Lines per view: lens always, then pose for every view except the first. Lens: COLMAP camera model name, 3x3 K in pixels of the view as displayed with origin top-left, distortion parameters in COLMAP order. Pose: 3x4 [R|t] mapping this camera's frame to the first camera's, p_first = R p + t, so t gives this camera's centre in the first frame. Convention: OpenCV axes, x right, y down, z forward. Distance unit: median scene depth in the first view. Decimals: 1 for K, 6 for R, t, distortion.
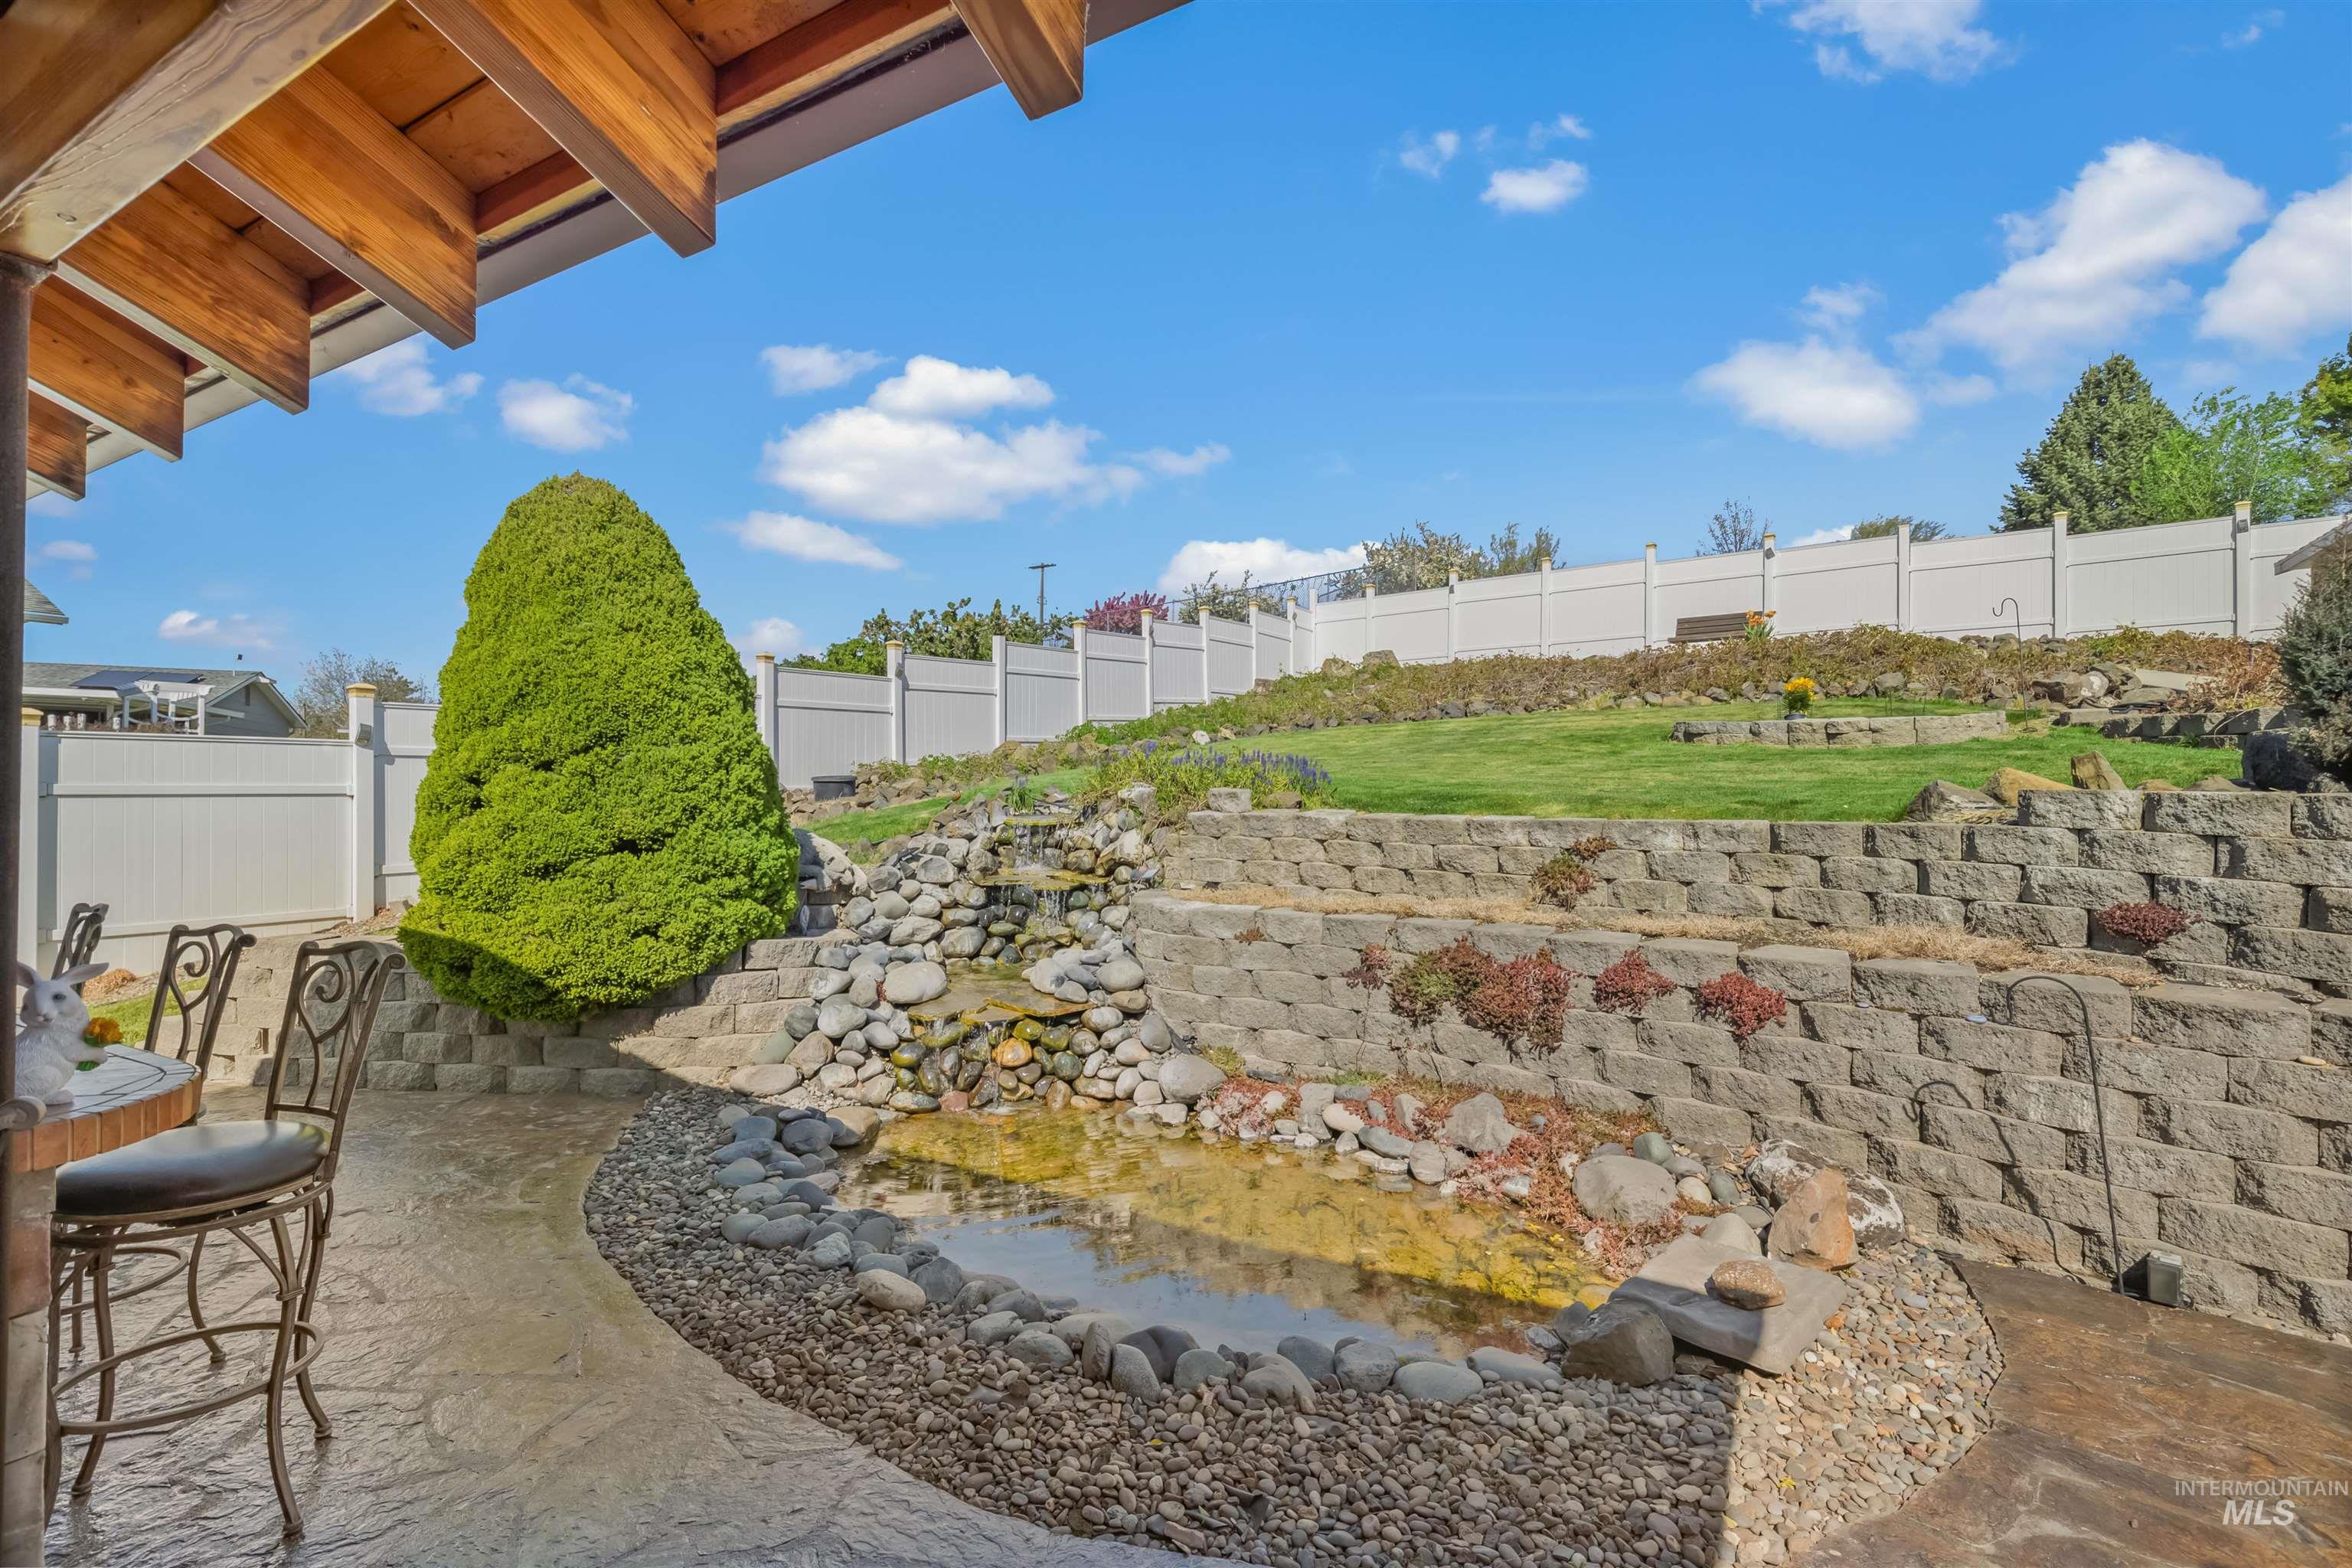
lens RADIAL K [[1072.6, 0, 1185.9], [0, 1072.6, 797.6], [0, 0, 1]] dist [-0.004681, 0.000996]
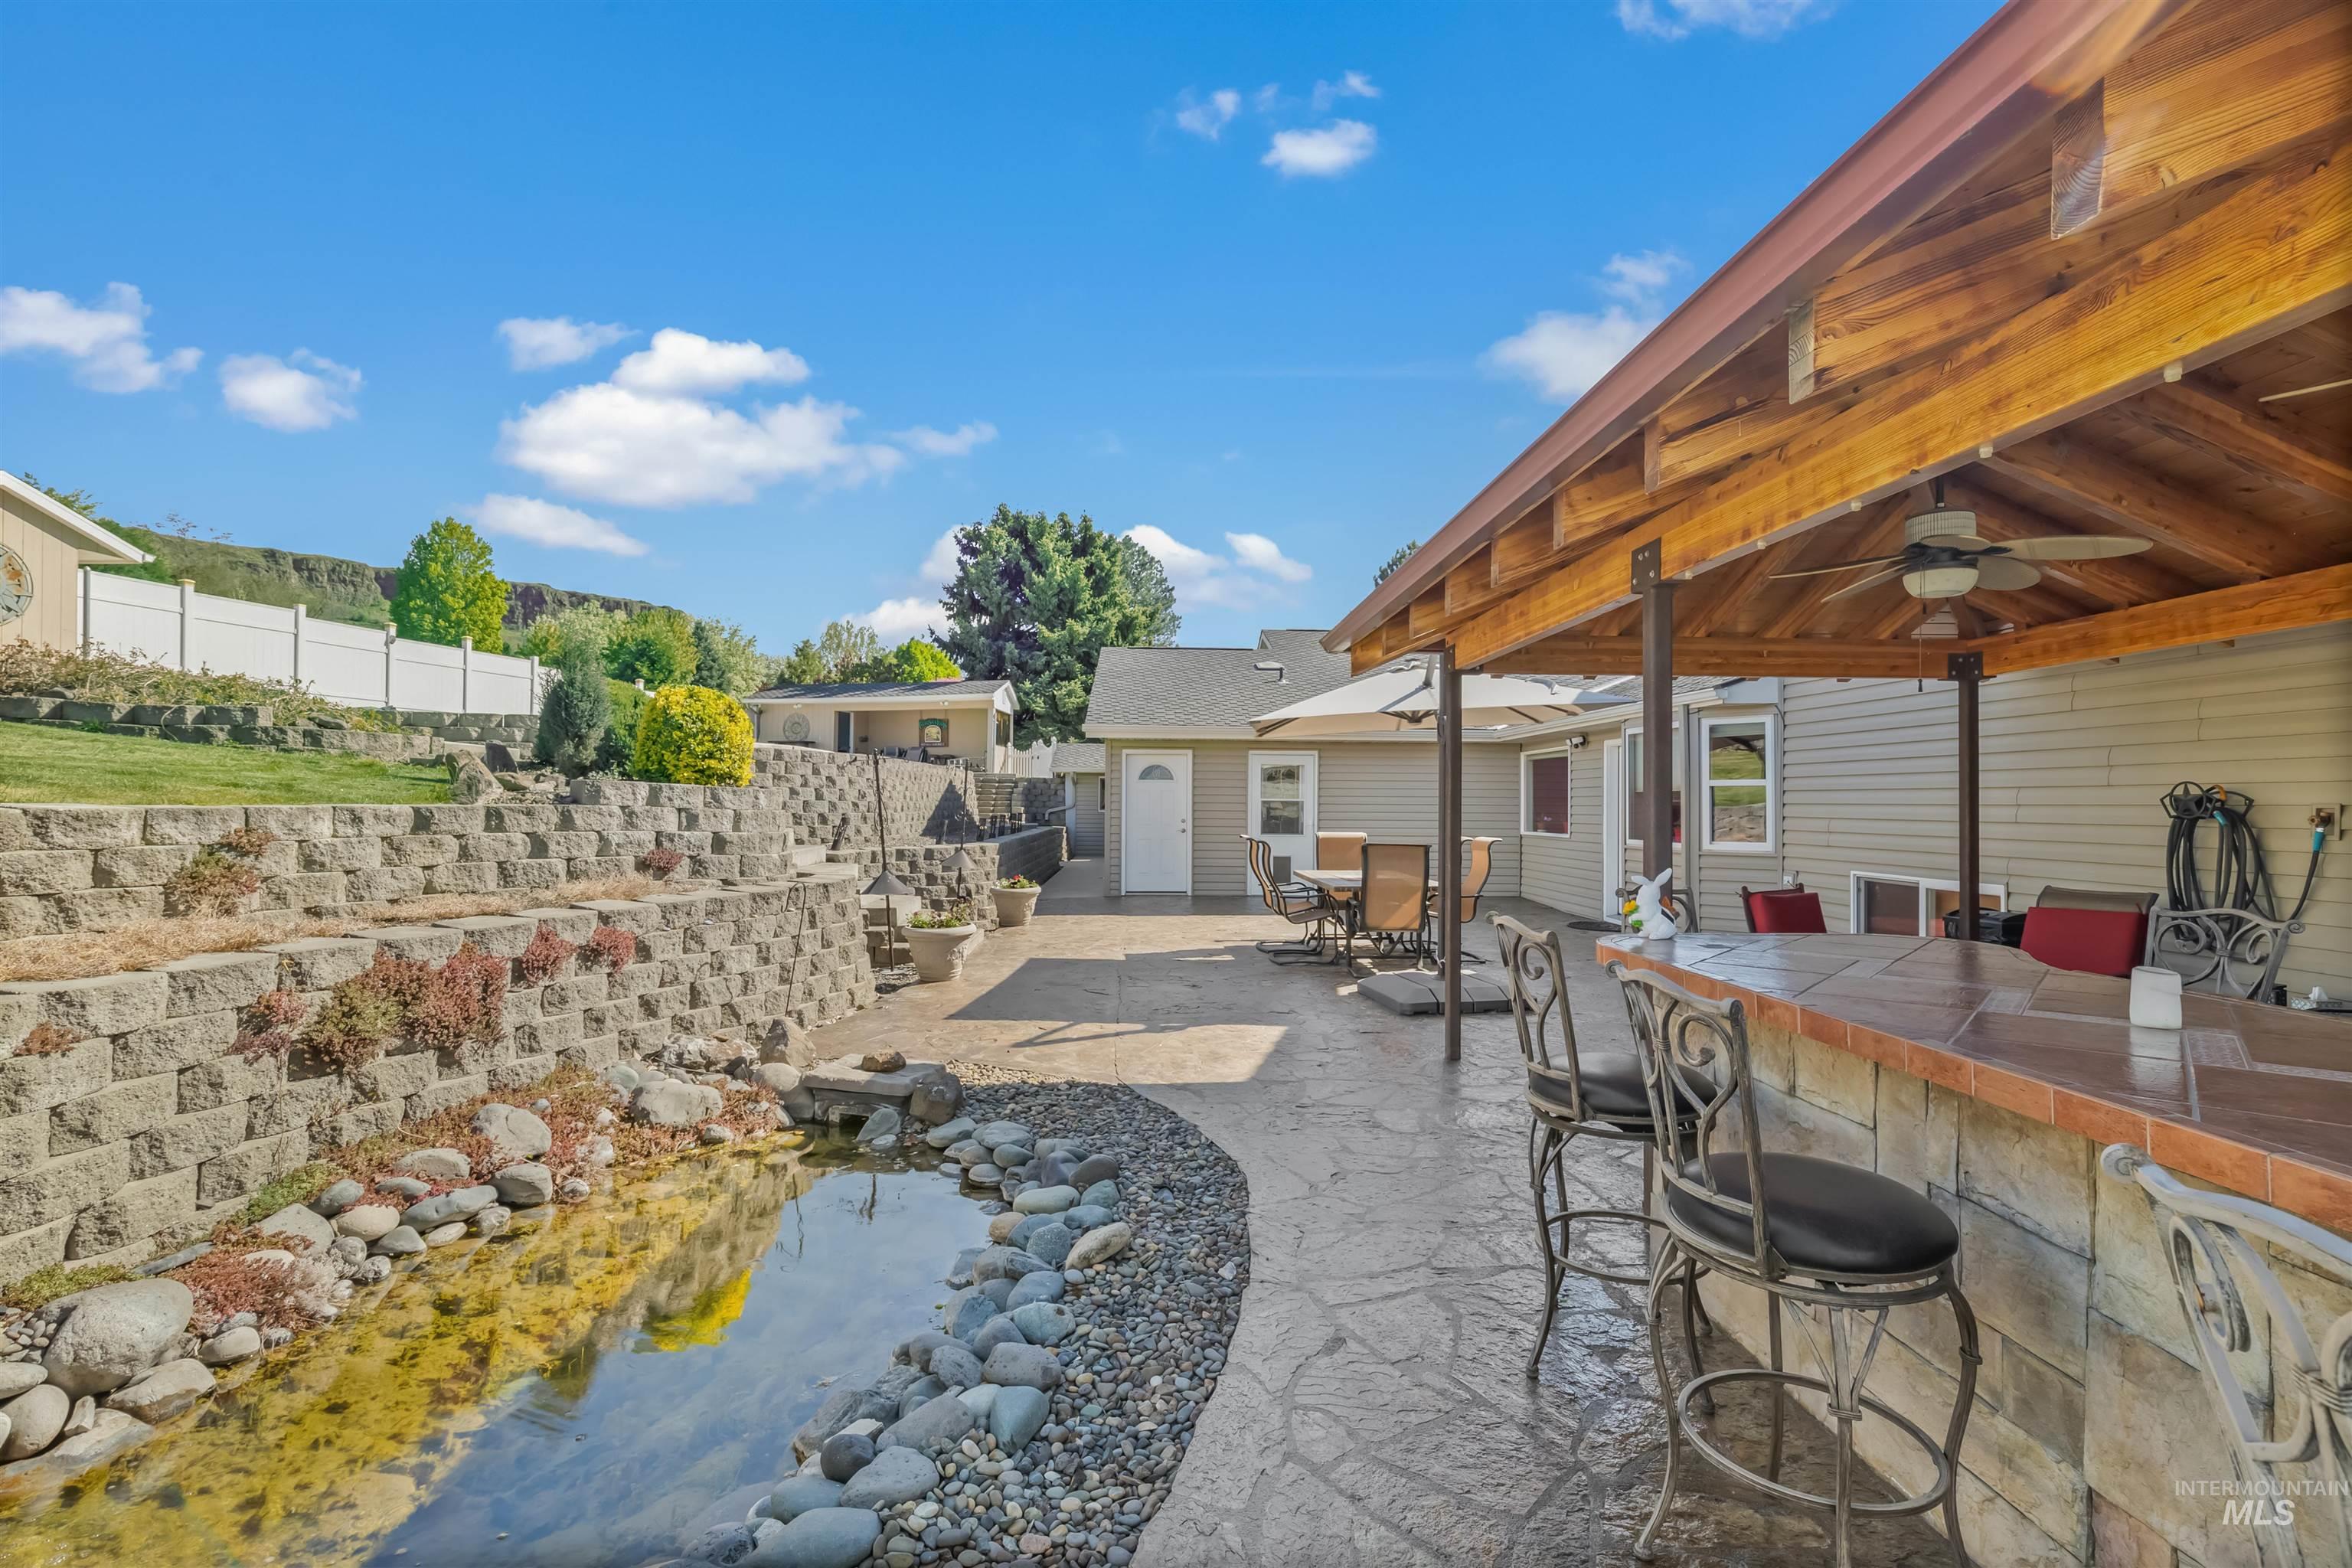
lens RADIAL K [[1072.6, 0, 1183.0], [0, 1072.6, 785.1], [0, 0, 1]] dist [-0.004681, 0.000996]
pose [[-0.533178, 0.003580, 0.845995, -0.604504], [-0.013623, 0.999825, -0.012817, 0.004970], [-0.845893, -0.018359, -0.533036, 0.741547]]
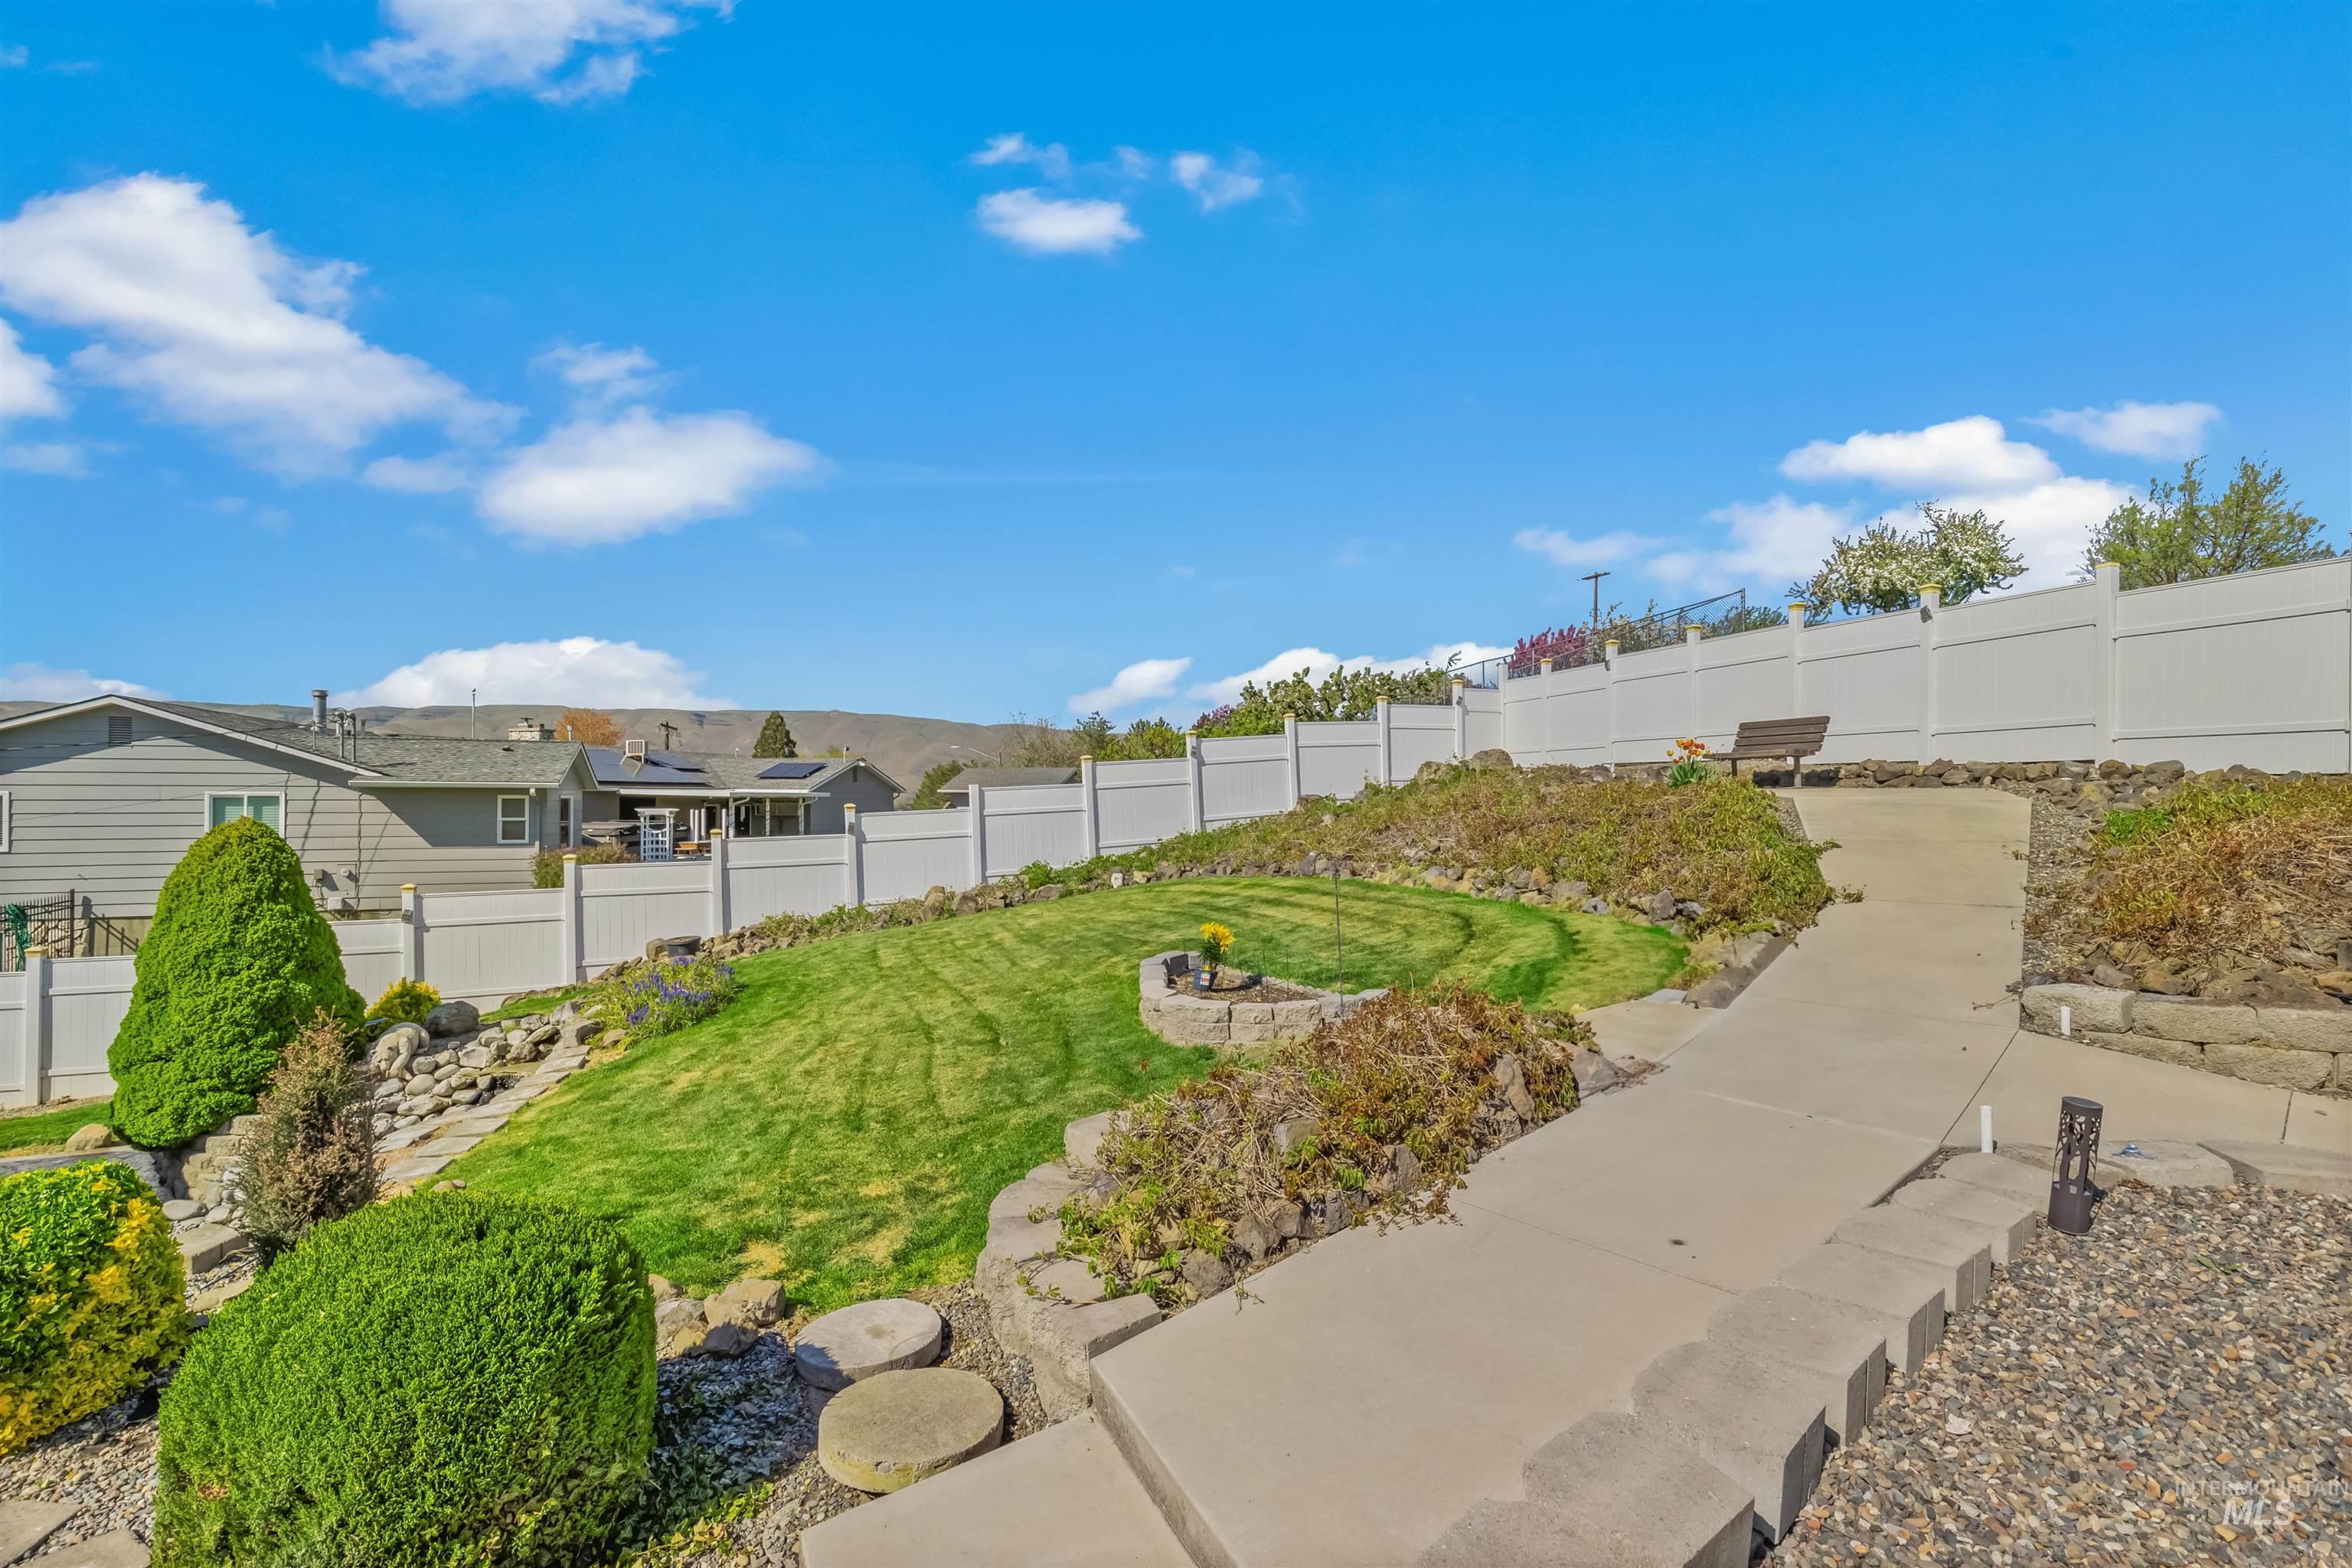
lens RADIAL K [[1072.6, 0, 1167.0], [0, 1072.6, 786.8], [0, 0, 1]] dist [-0.004681, 0.000996]
pose [[0.812680, -0.011893, -0.582590, 1.533142], [0.004050, 0.999883, -0.014762, -0.304806], [0.582697, 0.009637, 0.812632, 0.449307]]
